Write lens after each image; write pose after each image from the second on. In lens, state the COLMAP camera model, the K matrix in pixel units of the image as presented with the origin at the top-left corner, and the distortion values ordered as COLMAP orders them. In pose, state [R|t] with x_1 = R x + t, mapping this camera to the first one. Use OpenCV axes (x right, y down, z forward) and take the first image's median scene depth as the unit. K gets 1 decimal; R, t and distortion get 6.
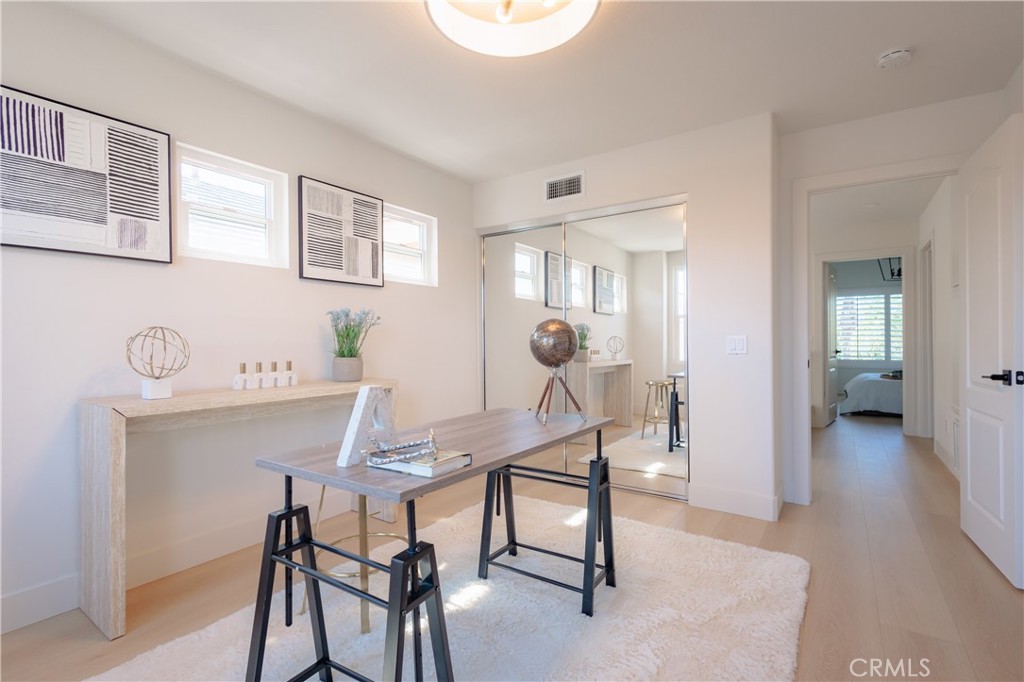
lens RADIAL K [[470.4, 0, 516.5], [0, 470.4, 340.8], [0, 0, 1]] dist [0.005294, 0.000361]
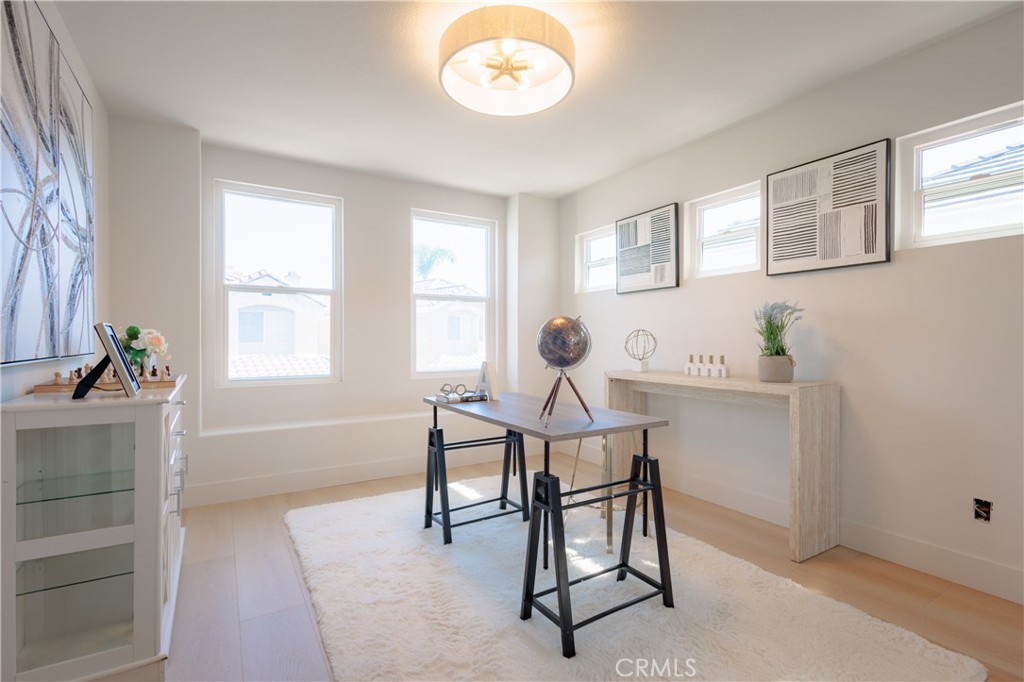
lens RADIAL K [[487.8, 0, 542.8], [0, 487.8, 339.8], [0, 0, 1]] dist [0.000276, 0.000017]
pose [[-0.367307, 0.004907, -0.930087, 0.787583], [0.004091, 0.999985, 0.003660, -0.001300], [0.930091, -0.002460, -0.367322, 1.047020]]
